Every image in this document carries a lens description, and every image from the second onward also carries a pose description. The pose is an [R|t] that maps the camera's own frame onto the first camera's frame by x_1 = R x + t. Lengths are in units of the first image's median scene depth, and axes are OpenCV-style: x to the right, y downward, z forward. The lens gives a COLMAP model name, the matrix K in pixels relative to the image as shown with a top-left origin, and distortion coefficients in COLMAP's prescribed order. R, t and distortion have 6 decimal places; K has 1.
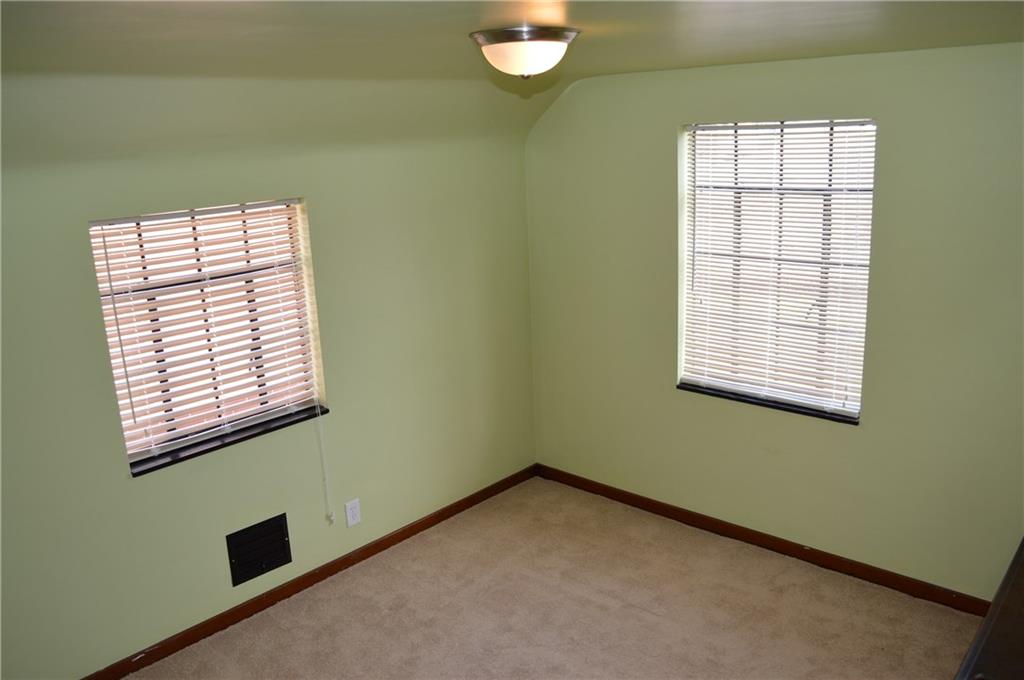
lens RADIAL K [[812.0, 0, 514.0], [0, 812.0, 335.8], [0, 0, 1]] dist [-0.078896, 0.006128]
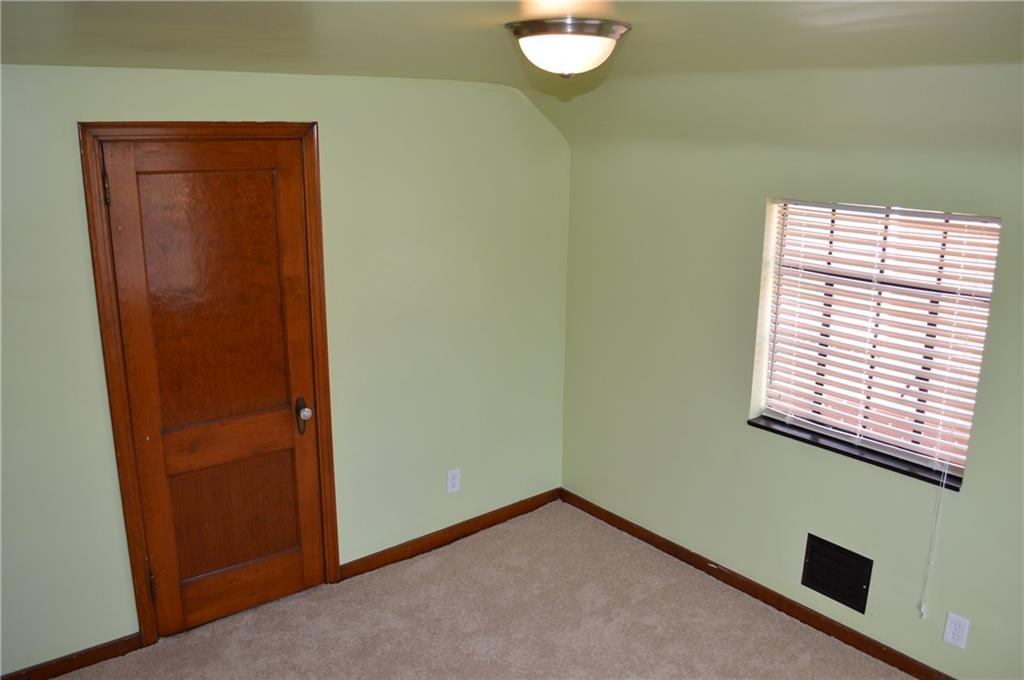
lens RADIAL K [[812.0, 0, 508.3], [0, 812.0, 341.6], [0, 0, 1]] dist [-0.078896, 0.006128]
pose [[-0.157090, 0.284472, -0.945727, 0.585327], [-0.241388, 0.917510, 0.316080, -0.196484], [0.957630, 0.277940, -0.075464, 0.672327]]
